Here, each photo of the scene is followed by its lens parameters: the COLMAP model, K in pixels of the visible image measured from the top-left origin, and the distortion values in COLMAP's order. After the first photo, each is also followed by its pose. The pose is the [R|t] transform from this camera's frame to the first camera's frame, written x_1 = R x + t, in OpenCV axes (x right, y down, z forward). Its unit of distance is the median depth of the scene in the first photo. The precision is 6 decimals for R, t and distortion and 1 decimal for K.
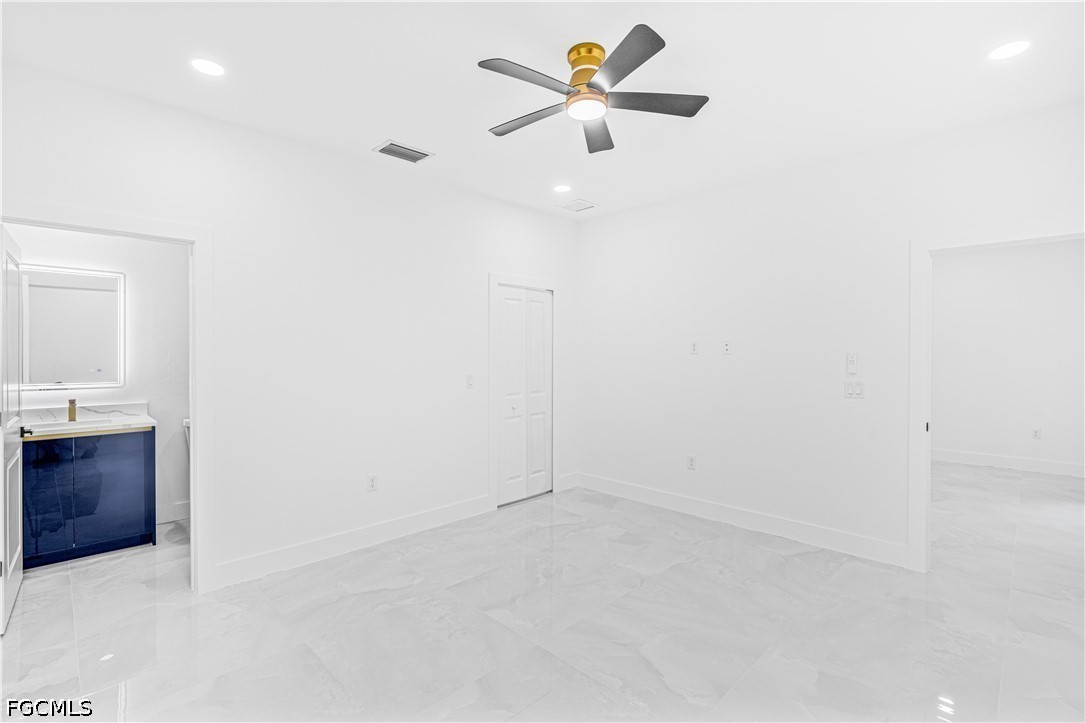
lens RADIAL K [[494.3, 0, 534.4], [0, 494.3, 362.4], [0, 0, 1]] dist [-0.012516, 0.002763]
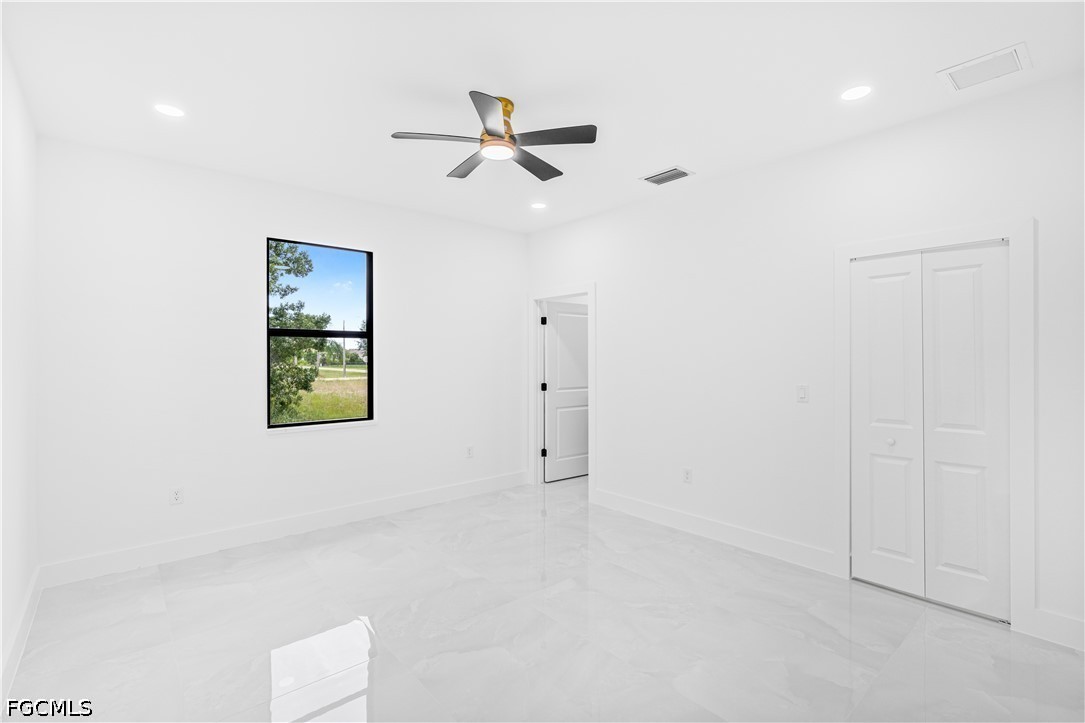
lens RADIAL K [[494.3, 0, 535.8], [0, 494.3, 358.5], [0, 0, 1]] dist [-0.012516, 0.002763]
pose [[-0.067877, 0.001784, -0.997692, 0.753403], [-0.019521, 0.999805, 0.003116, -0.013171], [0.997503, 0.019687, -0.067829, 0.691131]]
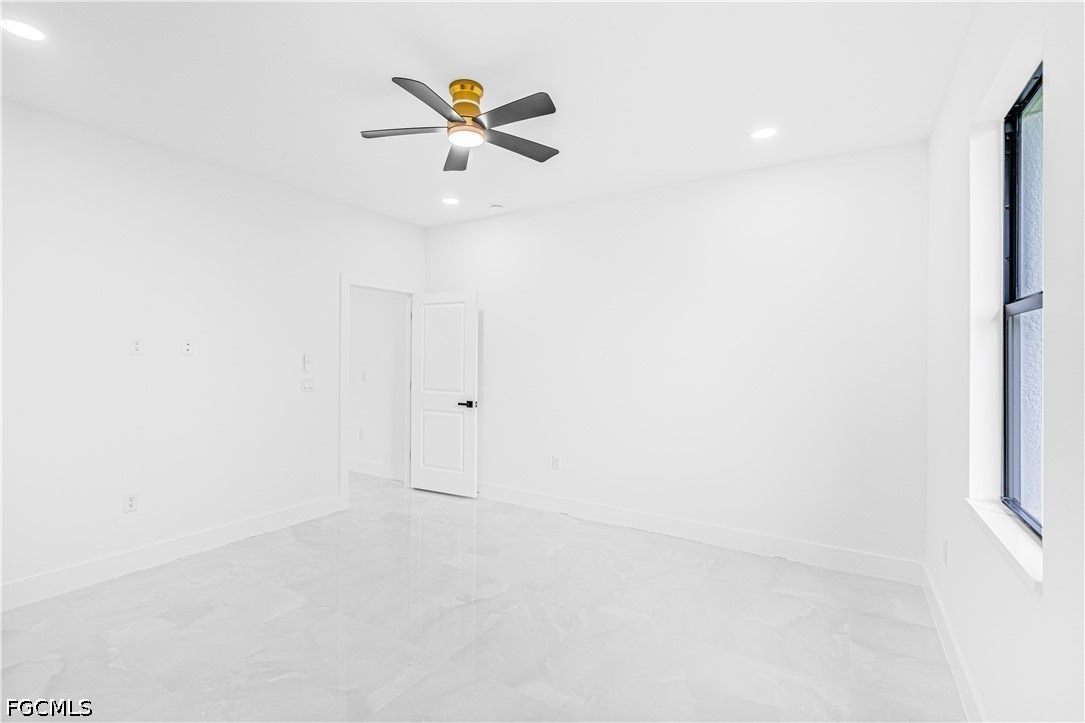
lens RADIAL K [[494.3, 0, 545.6], [0, 494.3, 357.3], [0, 0, 1]] dist [-0.012516, 0.002763]
pose [[-0.240868, -0.009765, 0.970509, -0.606500], [0.005954, 0.999916, 0.011538, -0.020240], [-0.970540, 0.008558, -0.240789, 0.645122]]
